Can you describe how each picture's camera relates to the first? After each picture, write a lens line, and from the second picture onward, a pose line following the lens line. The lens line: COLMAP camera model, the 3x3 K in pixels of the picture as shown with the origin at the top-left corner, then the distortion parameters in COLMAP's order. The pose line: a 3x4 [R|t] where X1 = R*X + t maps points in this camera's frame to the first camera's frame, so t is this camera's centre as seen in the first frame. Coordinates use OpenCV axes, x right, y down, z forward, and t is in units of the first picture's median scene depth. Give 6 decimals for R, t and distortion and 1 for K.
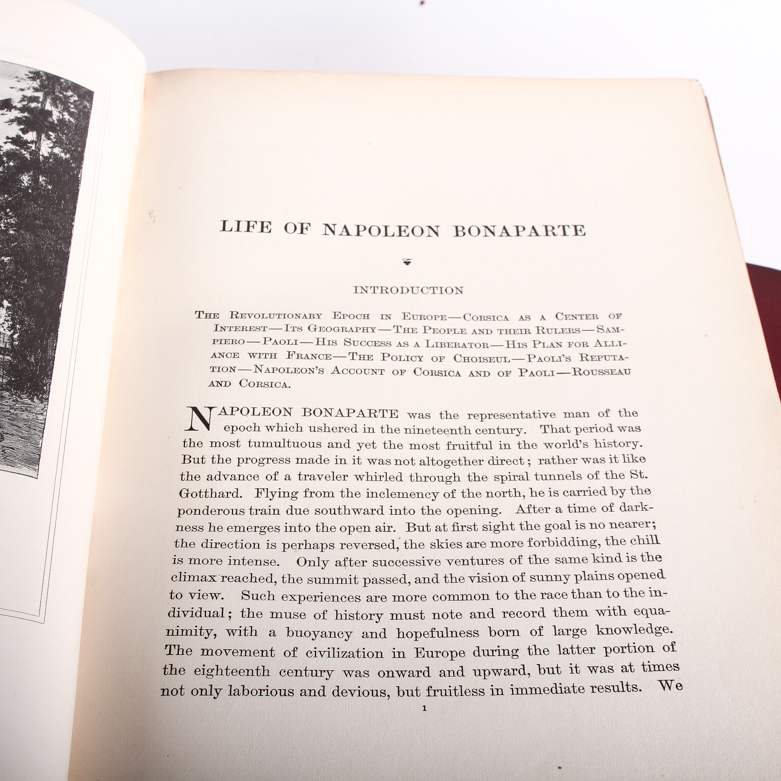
lens RADIAL K [[1036.1, 0, 390.8], [0, 1036.1, 389.9], [0, 0, 1]] dist [-0.033036, 0.000000]
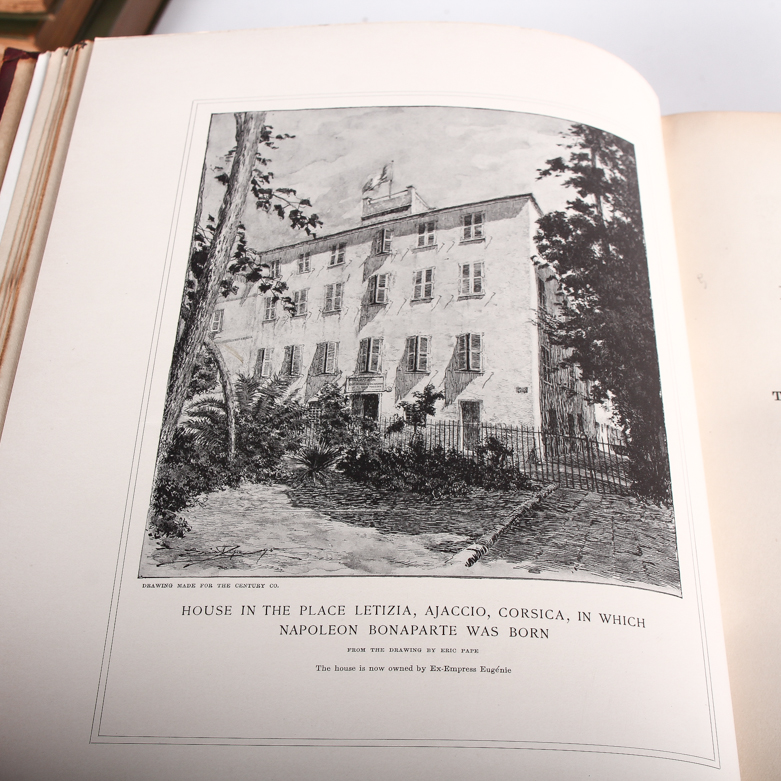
lens RADIAL K [[1036.1, 0, 390.0], [0, 1036.1, 391.2], [0, 0, 1]] dist [-0.033036, 0.000000]
pose [[0.990663, -0.005750, -0.136211, -0.402309], [0.007625, 0.999883, 0.013249, -0.091061], [0.136119, -0.014164, 0.990591, 0.072309]]
